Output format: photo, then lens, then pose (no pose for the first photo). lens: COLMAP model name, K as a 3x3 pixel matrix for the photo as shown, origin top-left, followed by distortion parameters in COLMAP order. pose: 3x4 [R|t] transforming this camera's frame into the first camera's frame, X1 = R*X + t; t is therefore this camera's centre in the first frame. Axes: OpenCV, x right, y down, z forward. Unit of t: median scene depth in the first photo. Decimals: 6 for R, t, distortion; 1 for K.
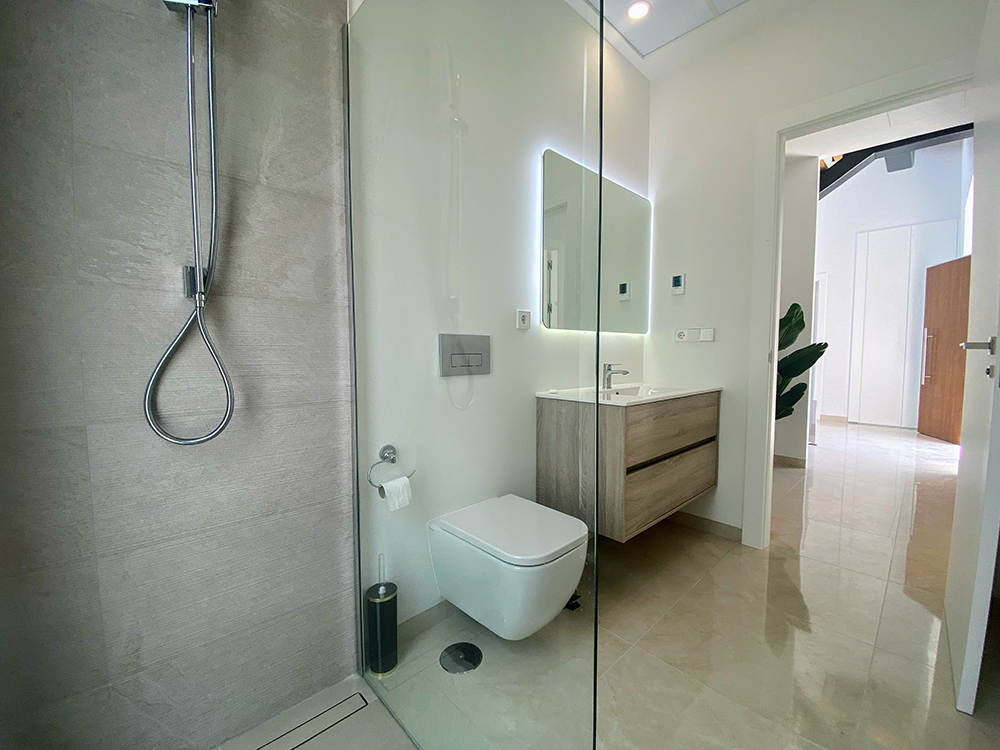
lens RADIAL K [[408.5, 0, 499.2], [0, 408.5, 376.1], [0, 0, 1]] dist [-0.030307, -0.003595]
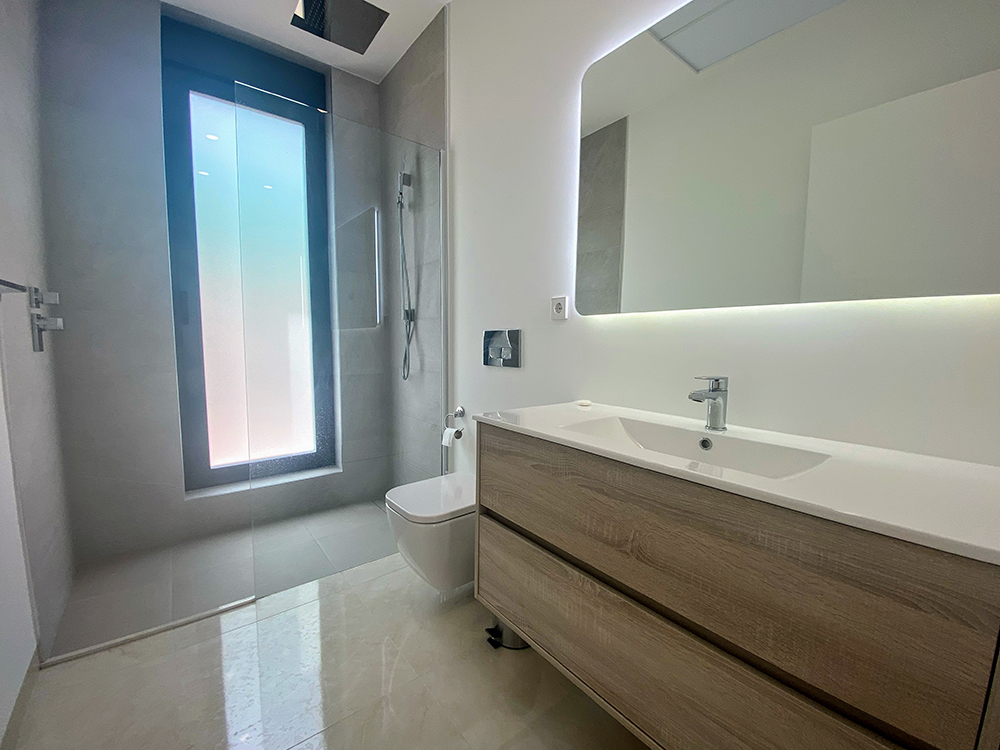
lens RADIAL K [[408.5, 0, 498.3], [0, 408.5, 378.5], [0, 0, 1]] dist [-0.030307, -0.003595]
pose [[-0.094772, 0.086698, -0.991716, 0.988222], [-0.069210, 0.993216, 0.093444, -0.069558], [0.993090, 0.077493, -0.088129, 1.041319]]
